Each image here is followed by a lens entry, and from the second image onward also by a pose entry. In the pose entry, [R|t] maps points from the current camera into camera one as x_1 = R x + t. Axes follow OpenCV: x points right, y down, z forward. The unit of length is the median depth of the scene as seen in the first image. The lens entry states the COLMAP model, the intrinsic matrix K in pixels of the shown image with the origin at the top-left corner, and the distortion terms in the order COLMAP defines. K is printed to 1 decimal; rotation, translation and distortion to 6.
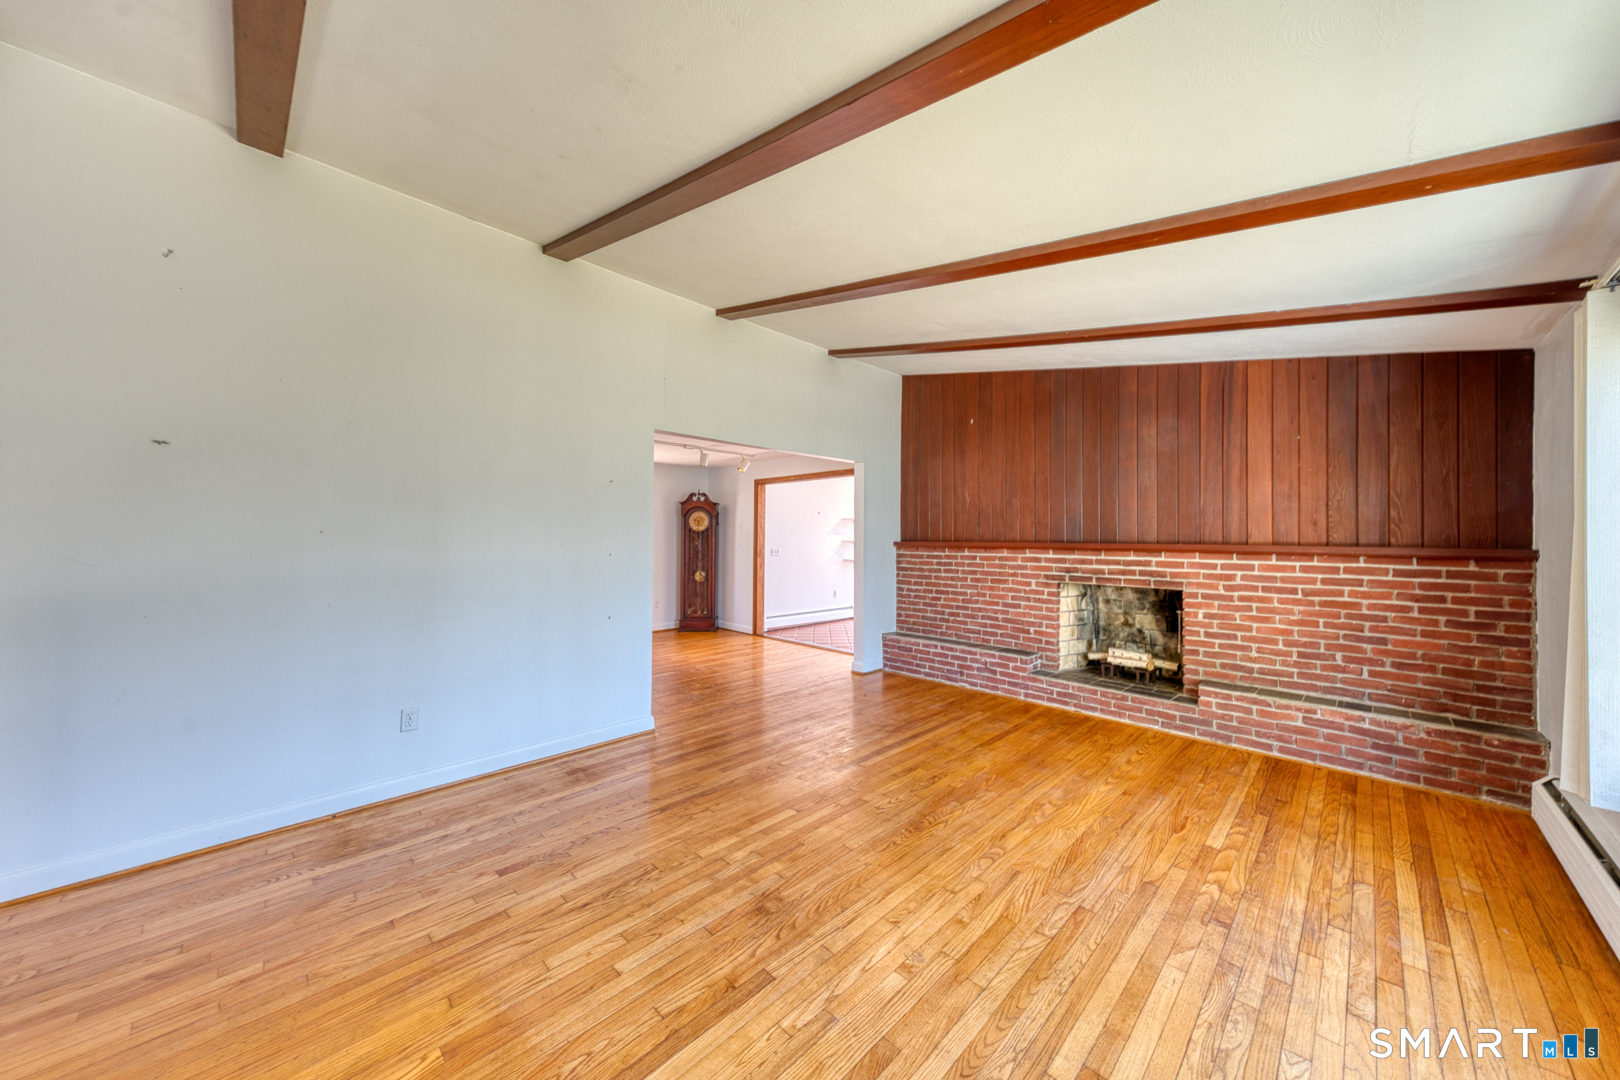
lens RADIAL K [[544.9, 0, 797.9], [0, 544.9, 523.7], [0, 0, 1]] dist [0.016273, -0.000050]
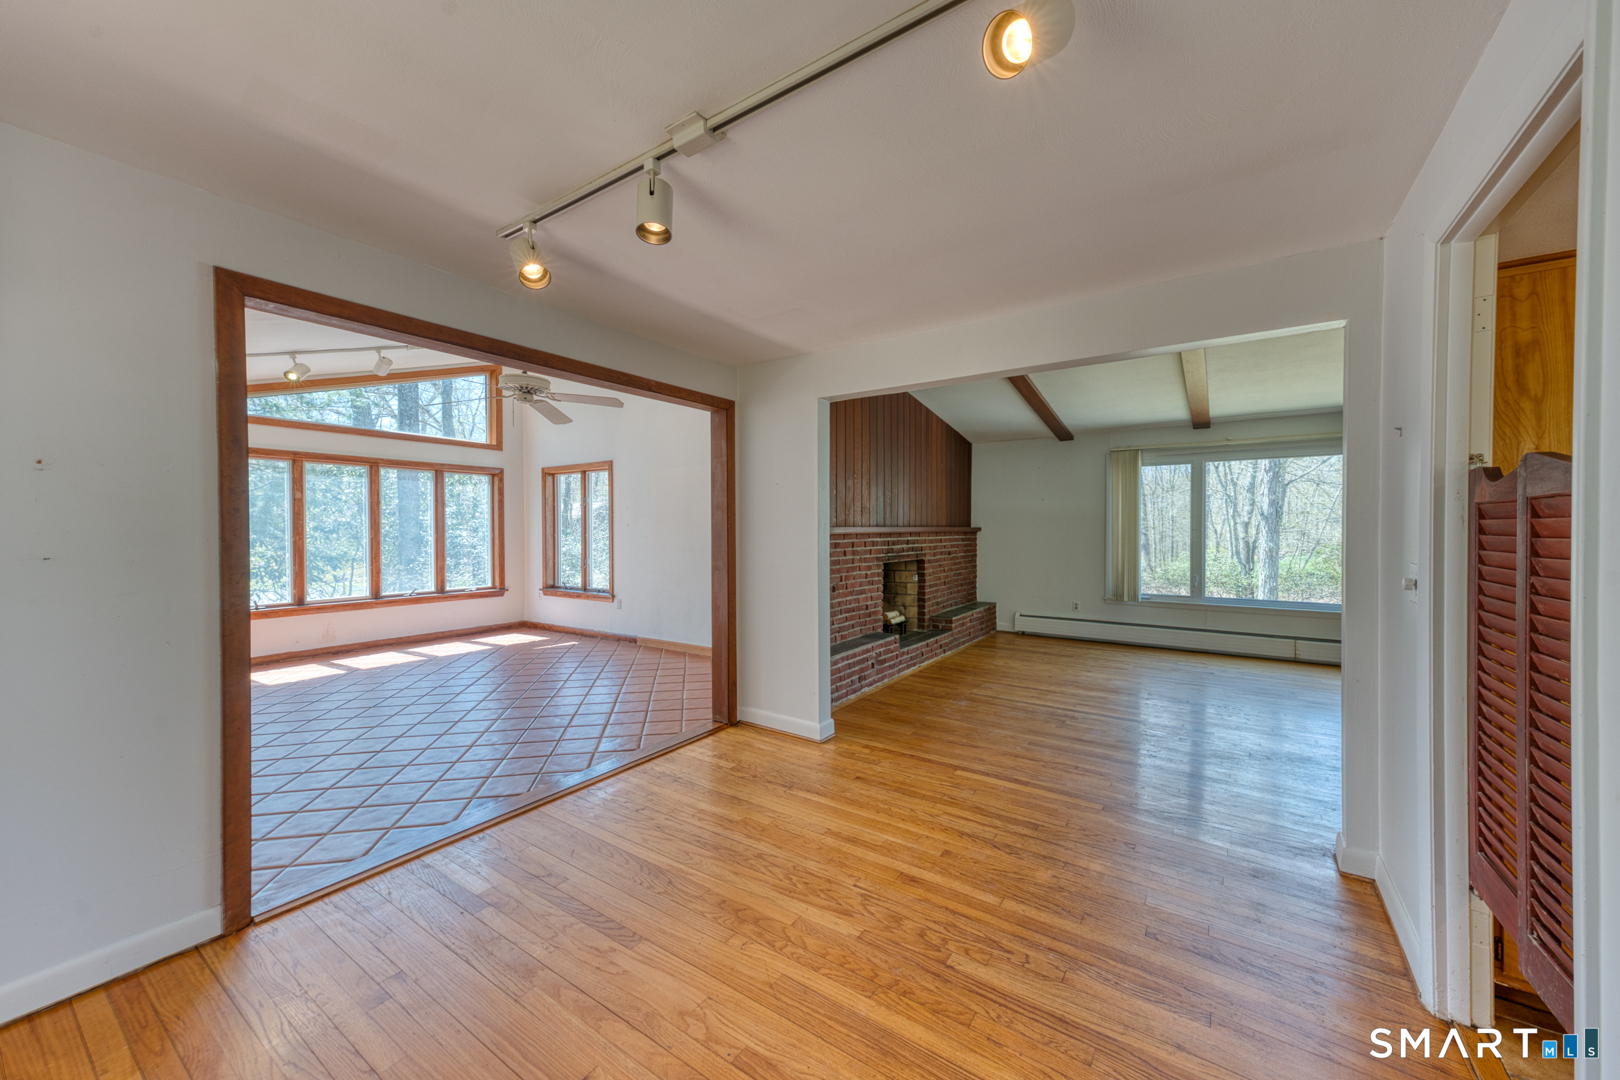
lens RADIAL K [[586.8, 0, 786.6], [0, 586.8, 537.4], [0, 0, 1]] dist [-0.013129, -0.000027]
pose [[-0.150490, -0.026904, 0.988245, -0.728284], [-0.029013, 0.999319, 0.022787, 0.039184], [-0.988186, -0.025242, -0.151168, 1.535962]]
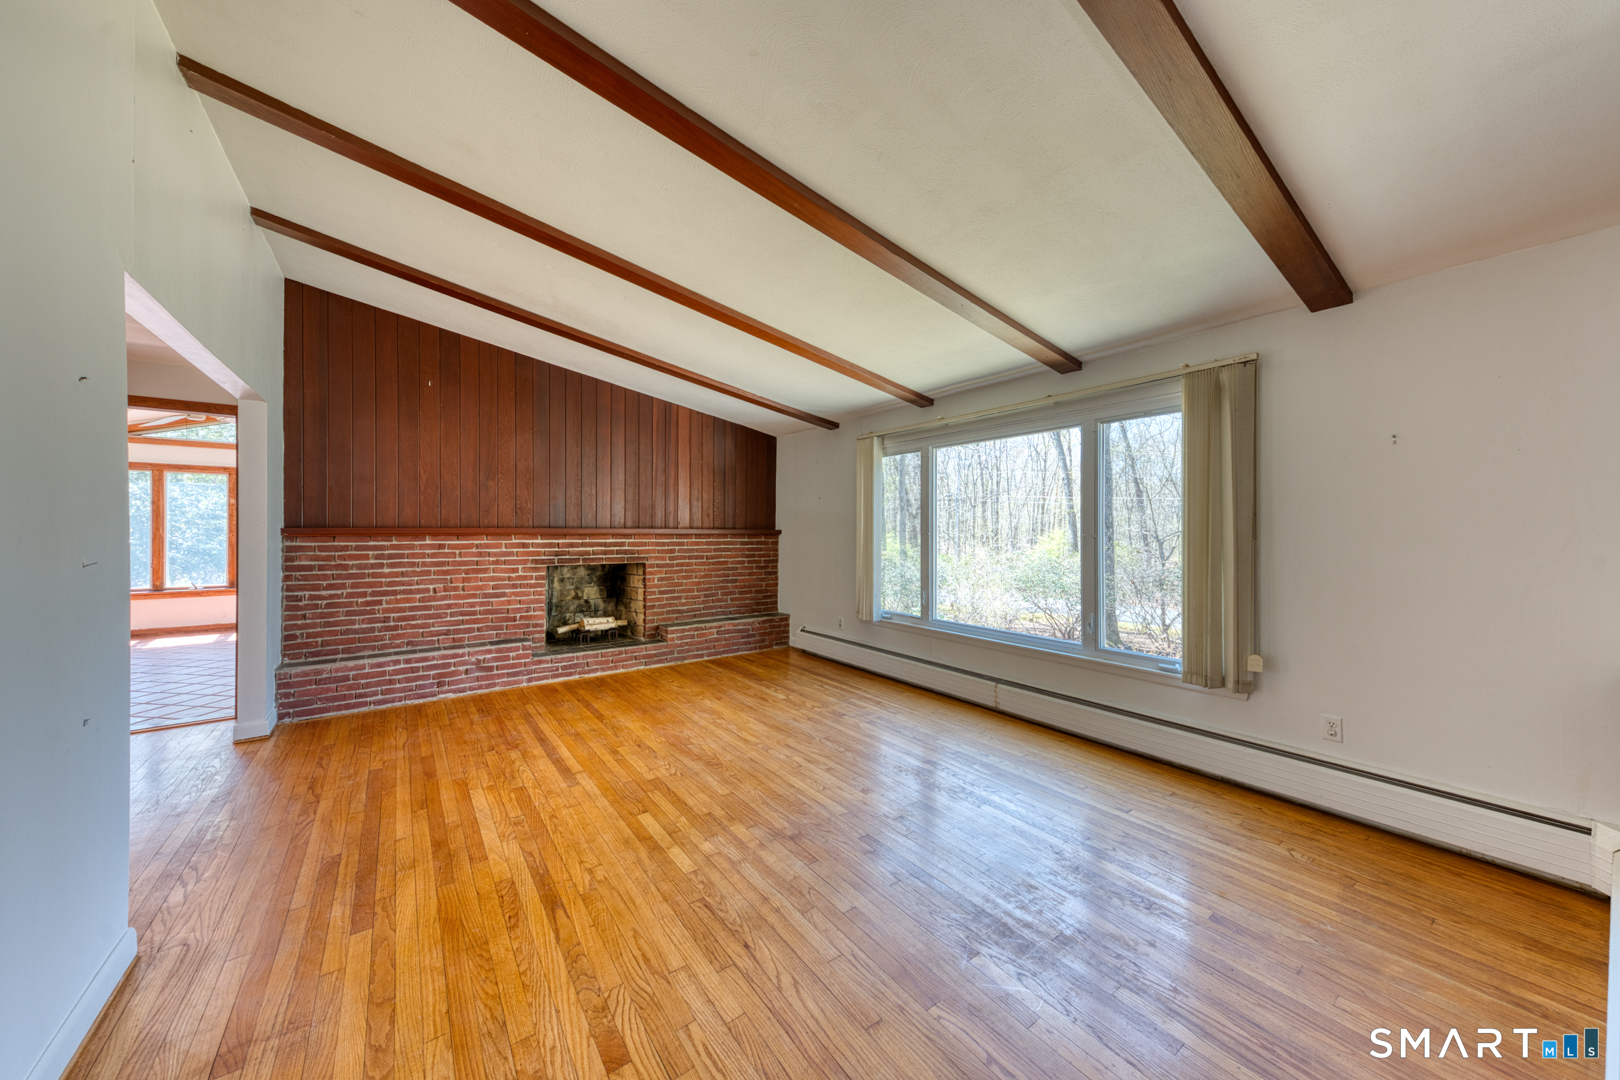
lens RADIAL K [[577.9, 0, 809.3], [0, 577.9, 521.8], [0, 0, 1]] dist [0.021661, -0.000006]
pose [[0.152992, 0.003841, 0.988220, -0.616411], [-0.030671, 0.999529, 0.000863, 0.006723], [-0.987751, -0.030442, 0.153037, 0.372111]]
